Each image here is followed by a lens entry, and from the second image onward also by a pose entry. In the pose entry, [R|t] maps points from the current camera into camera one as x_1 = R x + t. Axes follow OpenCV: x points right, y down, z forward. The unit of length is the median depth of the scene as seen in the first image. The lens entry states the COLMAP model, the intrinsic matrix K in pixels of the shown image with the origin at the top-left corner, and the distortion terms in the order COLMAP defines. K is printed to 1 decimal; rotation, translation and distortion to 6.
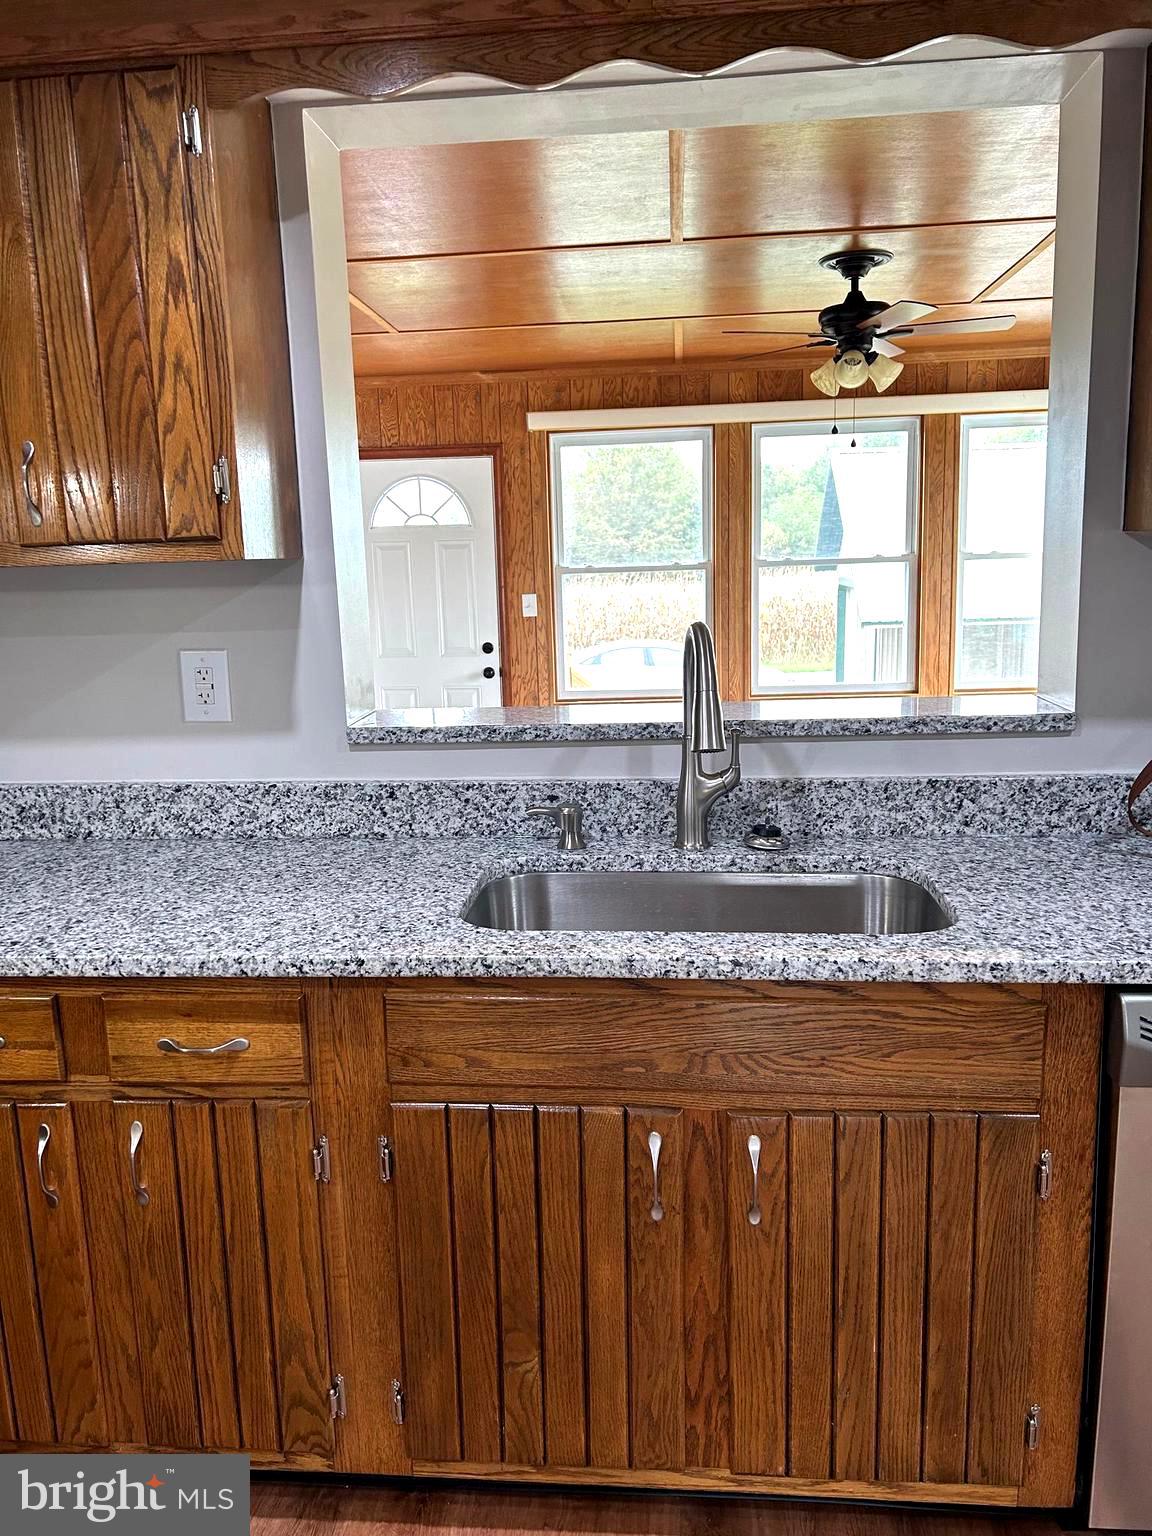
lens RADIAL K [[1163.4, 0, 568.8], [0, 1163.4, 774.8], [0, 0, 1]] dist [0.052333, -0.048780]
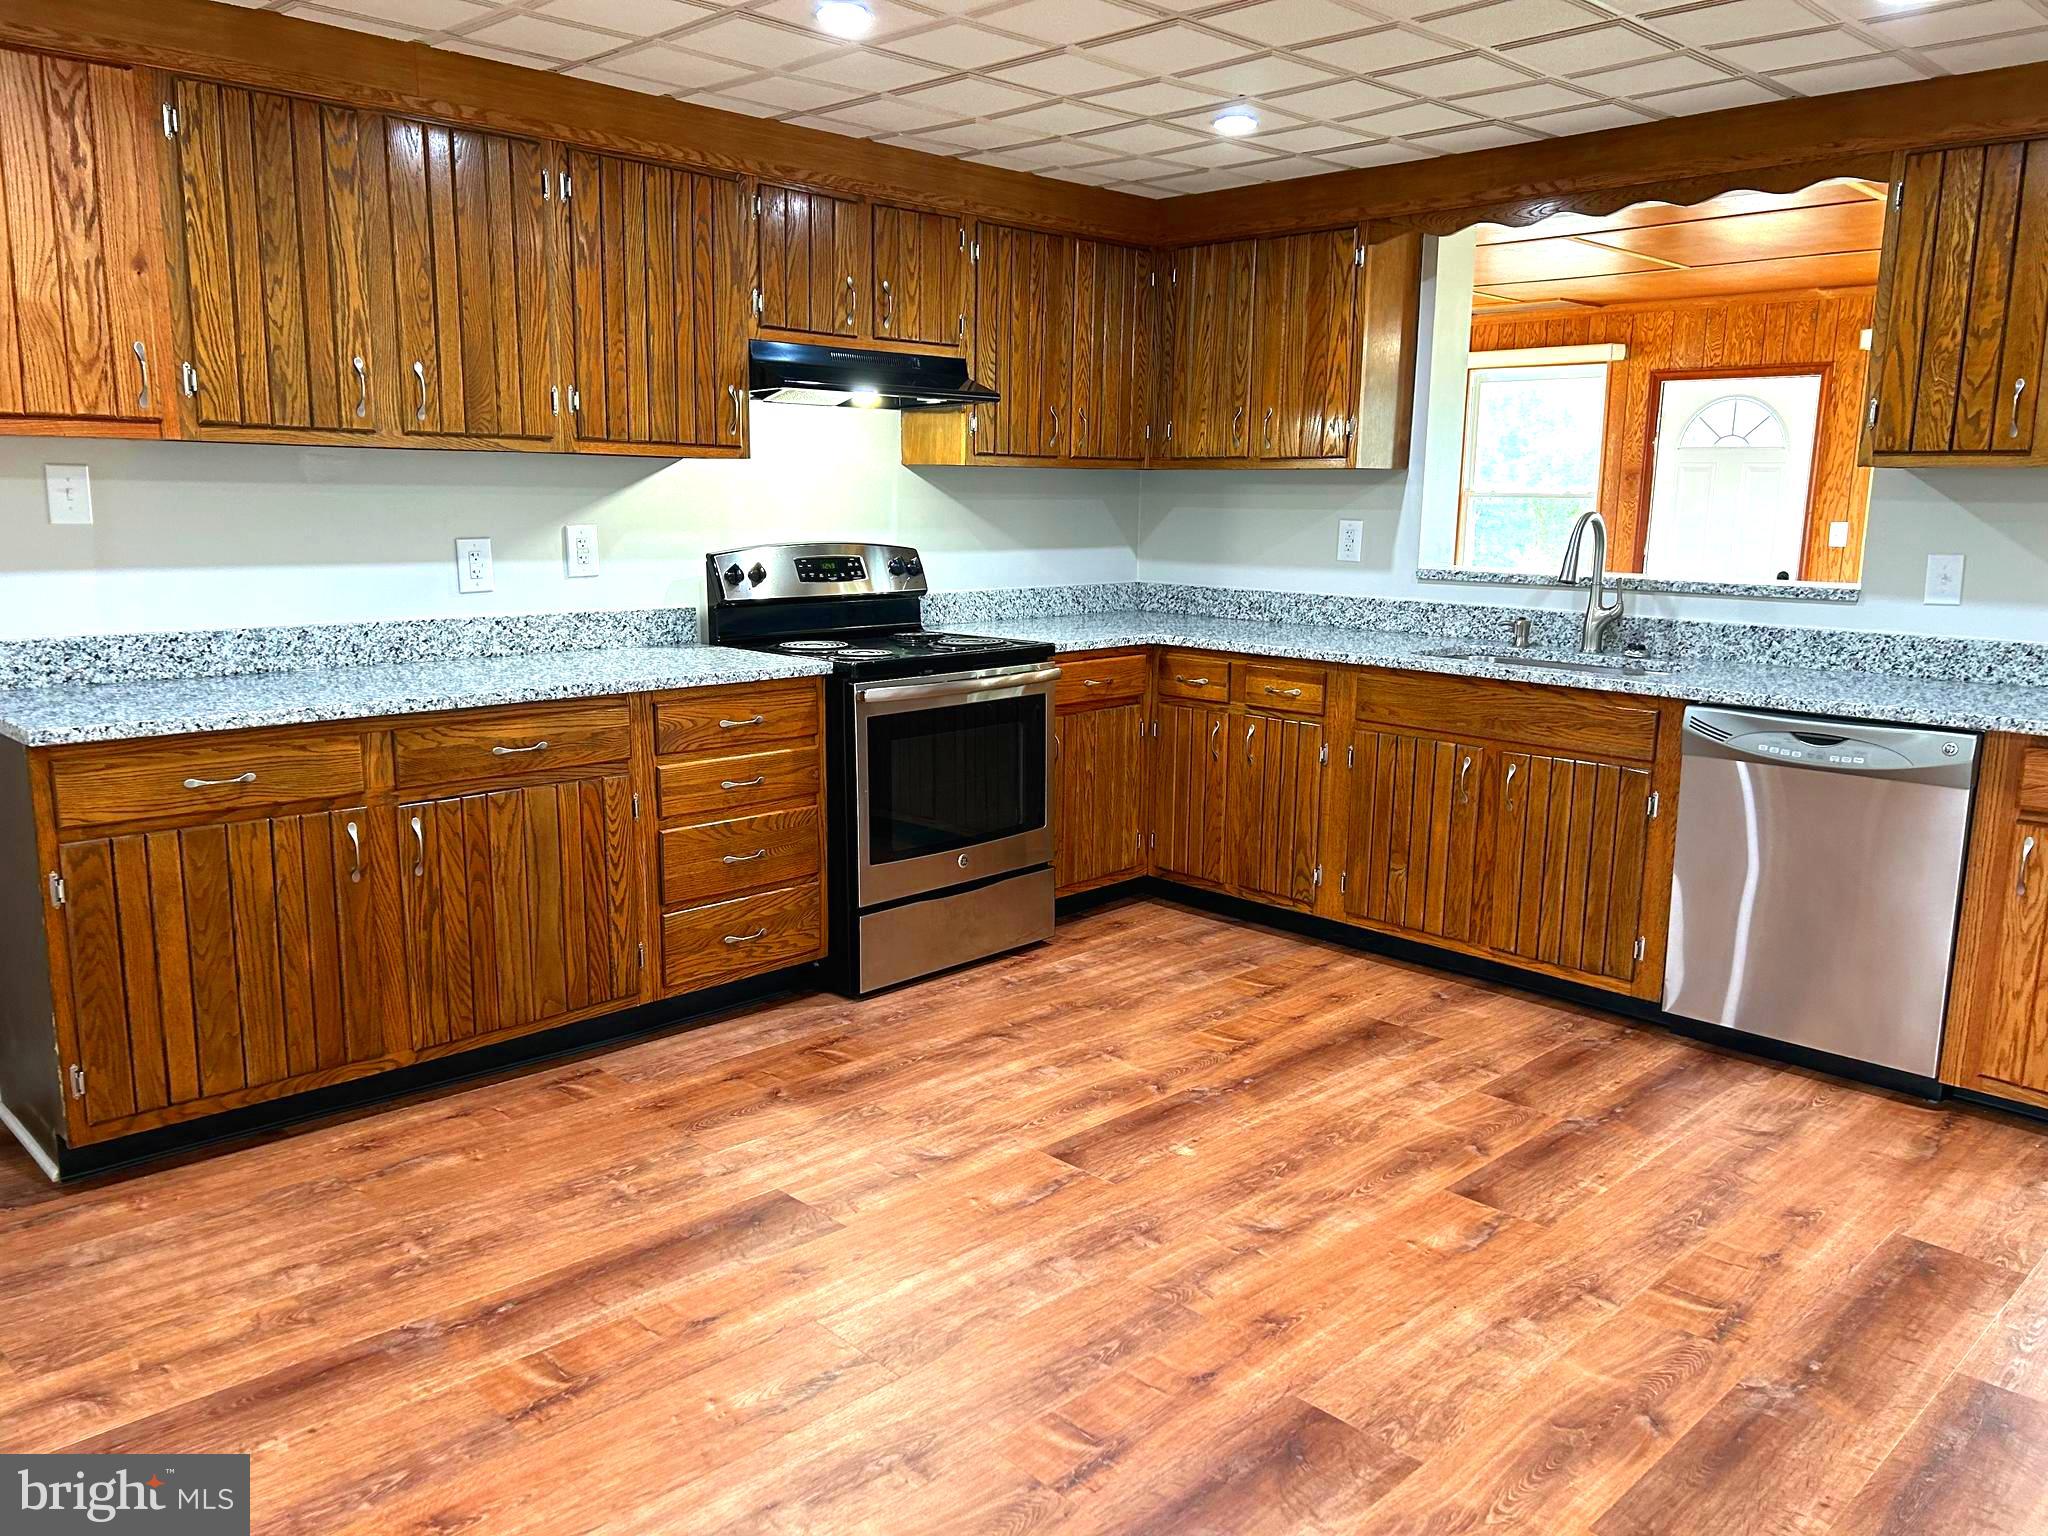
lens RADIAL K [[1551.2, 0, 1048.9], [0, 1551.2, 770.8], [0, 0, 1]] dist [0.052333, -0.048780]
pose [[0.776587, 0.153589, -0.611002, 1.018048], [-0.152236, 0.986836, 0.054571, 0.256678], [0.611340, 0.050638, 0.789746, -1.375493]]
